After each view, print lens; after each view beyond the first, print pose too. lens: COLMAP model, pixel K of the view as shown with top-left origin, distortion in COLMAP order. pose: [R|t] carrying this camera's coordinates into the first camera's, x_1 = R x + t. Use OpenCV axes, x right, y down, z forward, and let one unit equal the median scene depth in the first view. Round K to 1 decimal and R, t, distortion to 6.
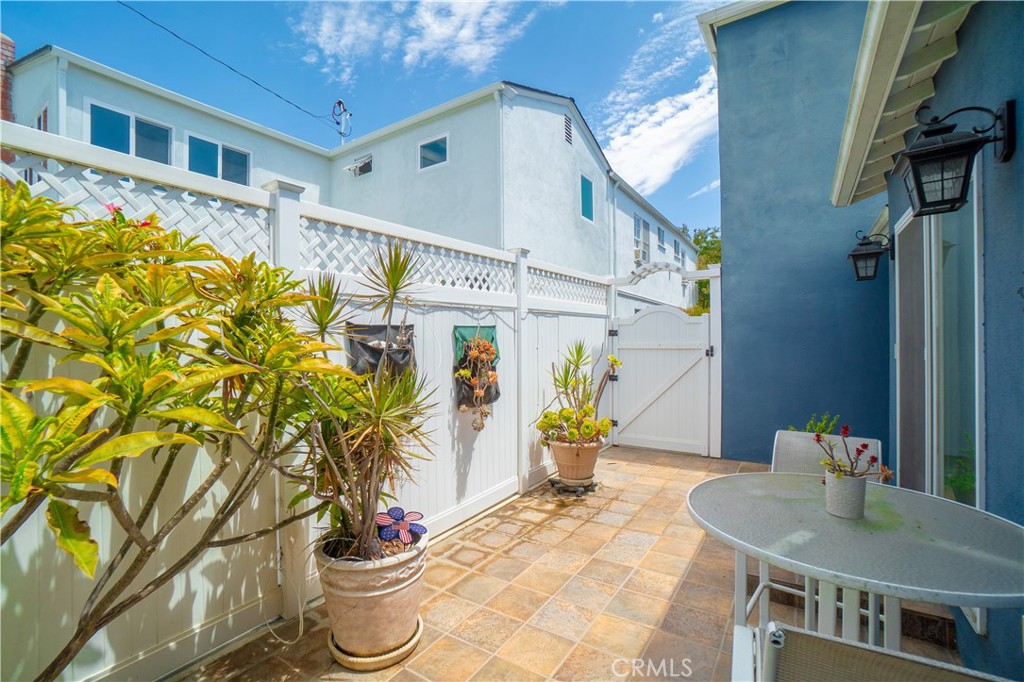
lens RADIAL K [[446.4, 0, 510.8], [0, 446.4, 339.4], [0, 0, 1]] dist [0.003675, 0.000137]
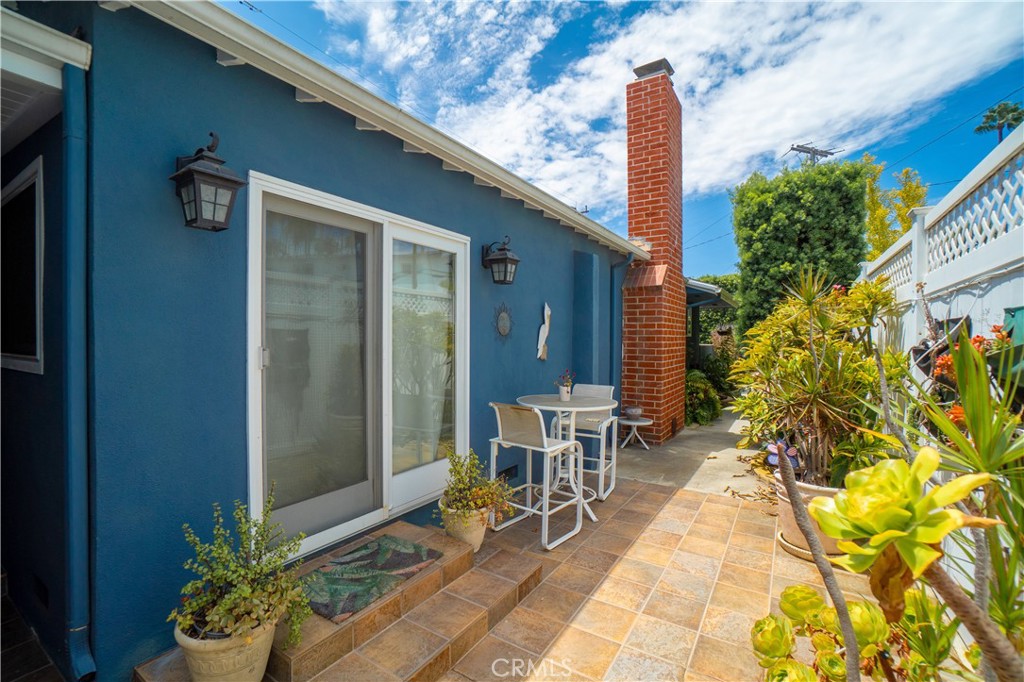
lens RADIAL K [[446.4, 0, 510.7], [0, 446.4, 342.0], [0, 0, 1]] dist [0.003675, 0.000137]
pose [[-0.999698, -0.009355, -0.022727, 0.583683], [-0.009456, 0.999946, 0.004361, 0.005004], [0.022685, 0.004574, -0.999732, 1.956757]]
